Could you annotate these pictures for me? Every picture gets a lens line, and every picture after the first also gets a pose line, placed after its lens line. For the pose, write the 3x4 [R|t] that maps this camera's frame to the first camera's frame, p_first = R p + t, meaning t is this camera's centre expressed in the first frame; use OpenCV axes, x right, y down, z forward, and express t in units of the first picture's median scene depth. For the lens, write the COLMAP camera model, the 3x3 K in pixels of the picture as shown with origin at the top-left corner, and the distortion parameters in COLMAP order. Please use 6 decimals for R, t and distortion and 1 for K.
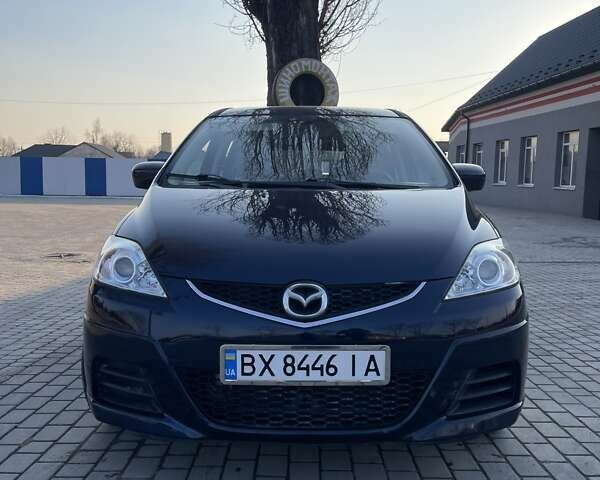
lens RADIAL K [[606.1, 0, 304.3], [0, 606.1, 228.4], [0, 0, 1]] dist [0.035359, 0.000000]
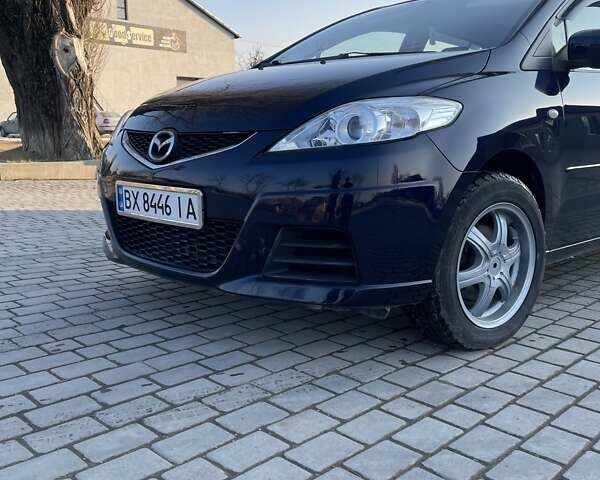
lens RADIAL K [[606.1, 0, 301.8], [0, 606.1, 235.7], [0, 0, 1]] dist [0.035359, 0.000000]
pose [[0.719439, 0.115104, -0.684951, 0.857762], [-0.060109, 0.992791, 0.103699, 0.137302], [0.691950, -0.033434, 0.721171, 0.348522]]
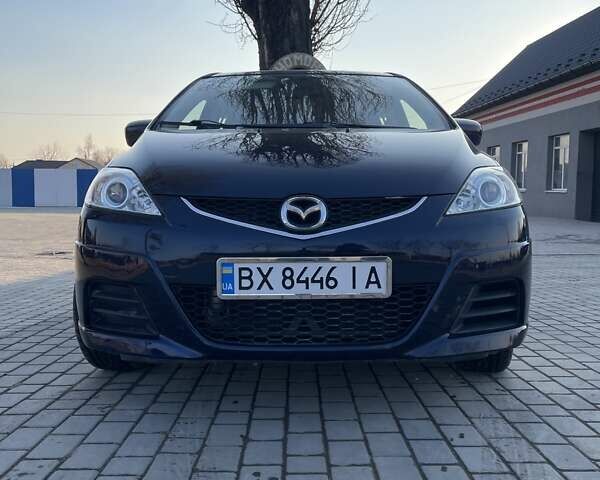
lens RADIAL K [[606.1, 0, 302.7], [0, 606.1, 226.4], [0, 0, 1]] dist [0.035359, 0.000000]
pose [[0.999903, -0.010045, 0.009644, -0.008895], [0.010353, 0.999424, -0.032334, 0.156040], [-0.009313, 0.032430, 0.999431, 0.024363]]
